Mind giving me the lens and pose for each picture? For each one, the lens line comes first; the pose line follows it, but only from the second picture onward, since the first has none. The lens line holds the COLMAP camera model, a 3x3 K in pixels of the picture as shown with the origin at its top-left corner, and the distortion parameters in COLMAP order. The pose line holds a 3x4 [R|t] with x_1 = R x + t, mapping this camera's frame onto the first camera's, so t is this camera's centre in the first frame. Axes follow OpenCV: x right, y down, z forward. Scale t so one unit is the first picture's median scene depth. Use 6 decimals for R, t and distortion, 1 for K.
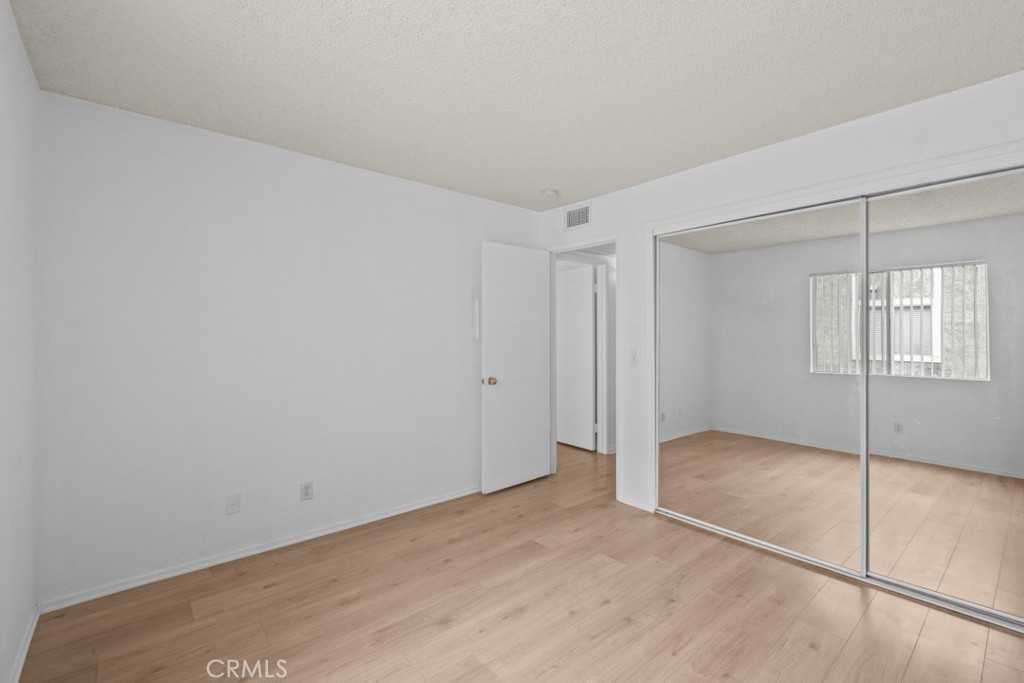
lens RADIAL K [[452.8, 0, 512.0], [0, 452.8, 341.5], [0, 0, 1]] dist [-0.003203, -0.000901]
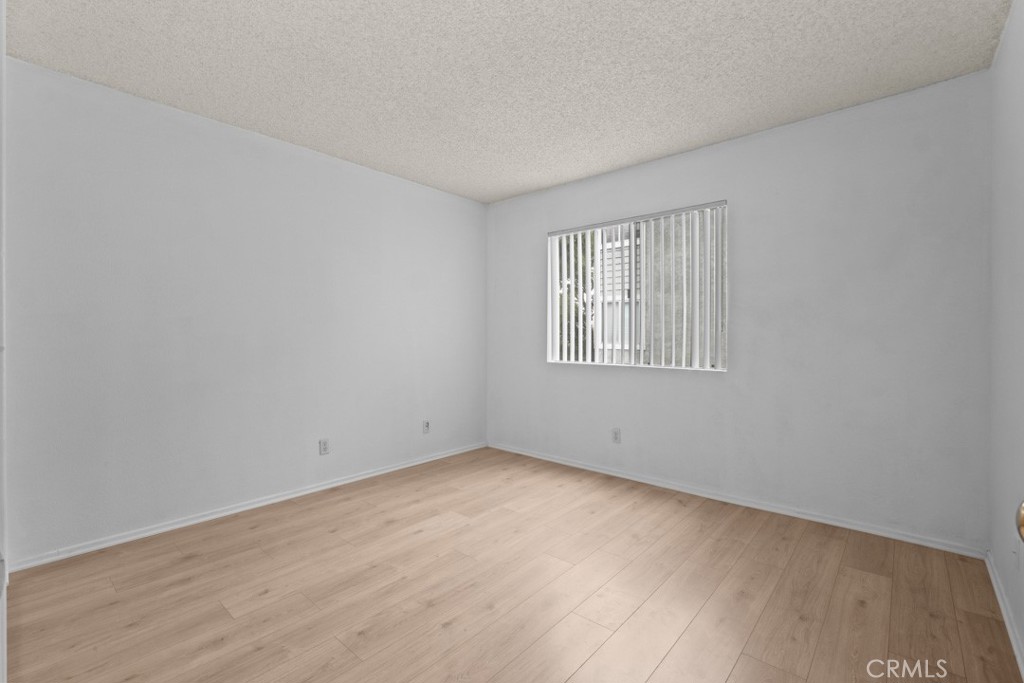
lens RADIAL K [[452.8, 0, 512.0], [0, 452.8, 341.5], [0, 0, 1]] dist [-0.003203, -0.000901]
pose [[-0.990400, 0.005109, -0.138134, 0.218938], [0.001624, 0.999678, 0.025328, 0.057943], [0.138219, 0.024861, -0.990090, 1.940722]]
